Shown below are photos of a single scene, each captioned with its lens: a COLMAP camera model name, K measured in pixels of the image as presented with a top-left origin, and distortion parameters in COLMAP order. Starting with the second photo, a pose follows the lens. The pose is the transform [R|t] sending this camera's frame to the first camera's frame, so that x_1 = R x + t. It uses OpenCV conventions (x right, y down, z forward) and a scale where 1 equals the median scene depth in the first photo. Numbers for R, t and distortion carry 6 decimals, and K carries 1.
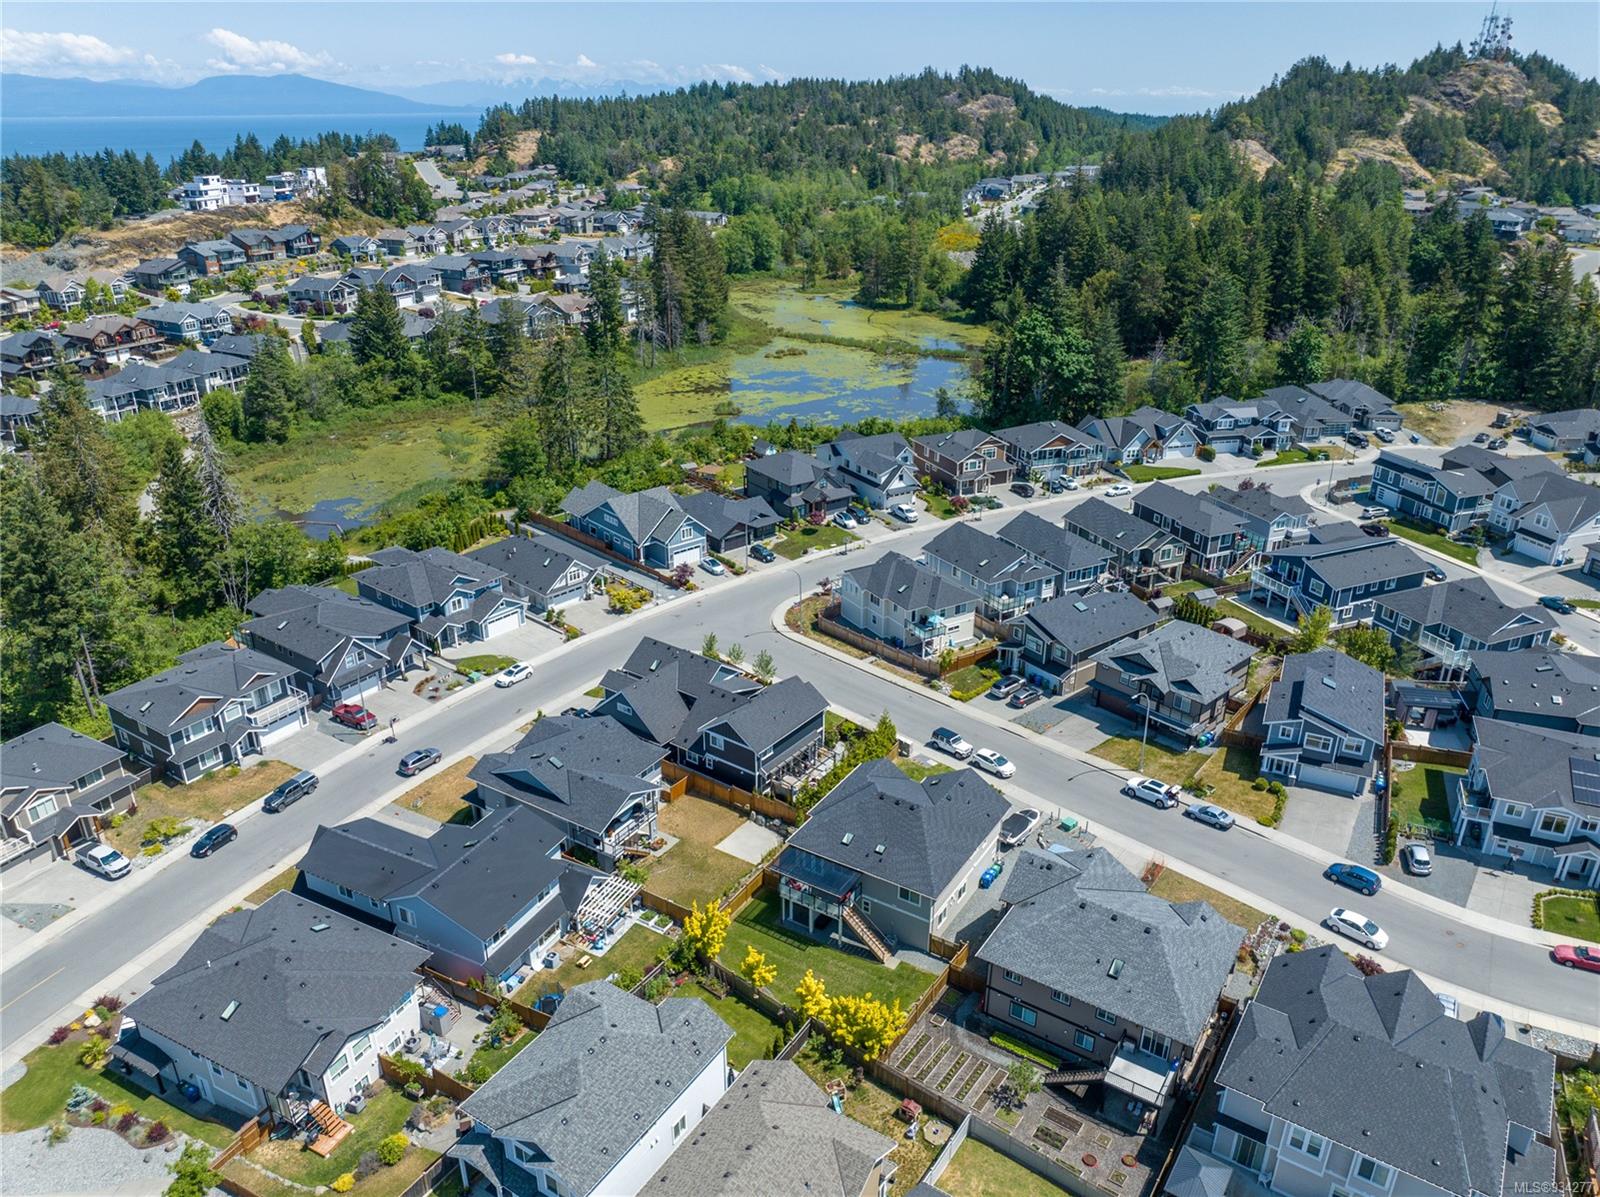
lens RADIAL K [[1128.5, 0, 800.0], [0, 1128.5, 598.5], [0, 0, 1]] dist [-0.033283, -0.001851]
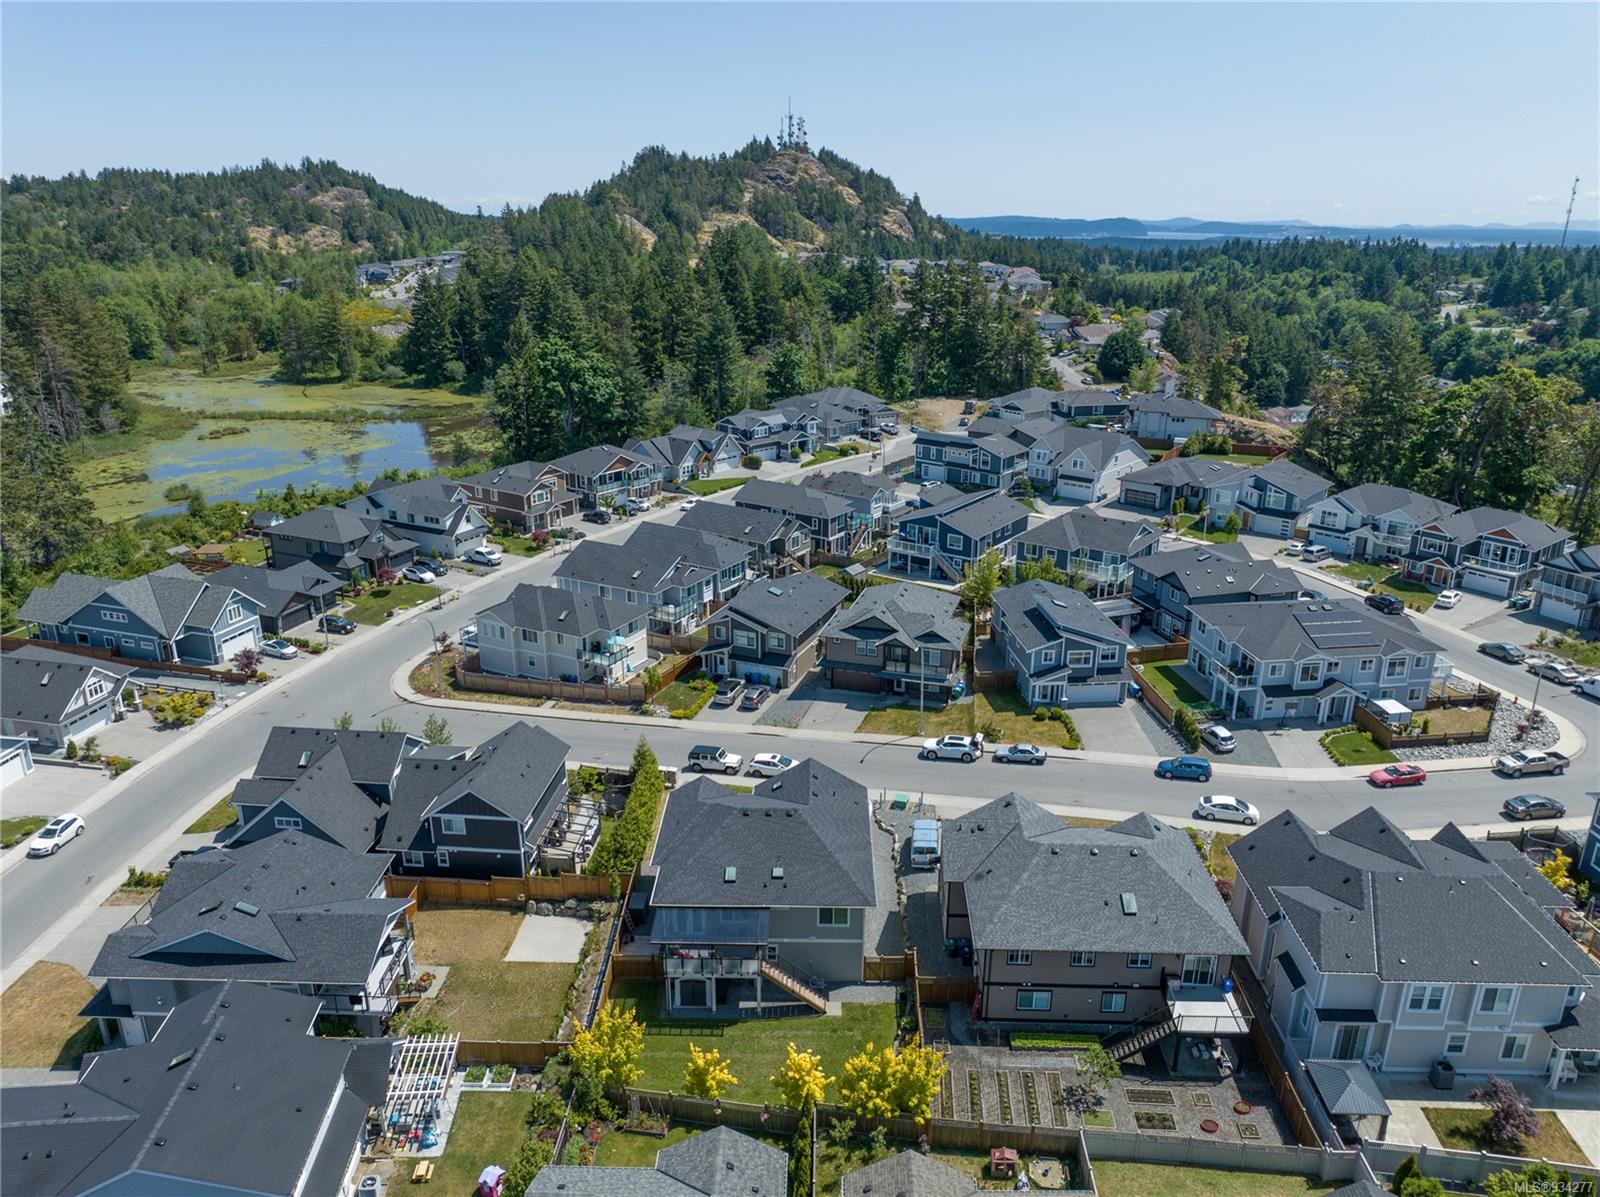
lens RADIAL K [[1128.5, 0, 800.0], [0, 1128.5, 598.5], [0, 0, 1]] dist [-0.033283, -0.001851]
pose [[0.854826, -0.168944, 0.490643, -0.142478], [0.209789, 0.977317, -0.028984, 0.034231], [-0.474617, 0.127707, 0.870879, 0.157453]]
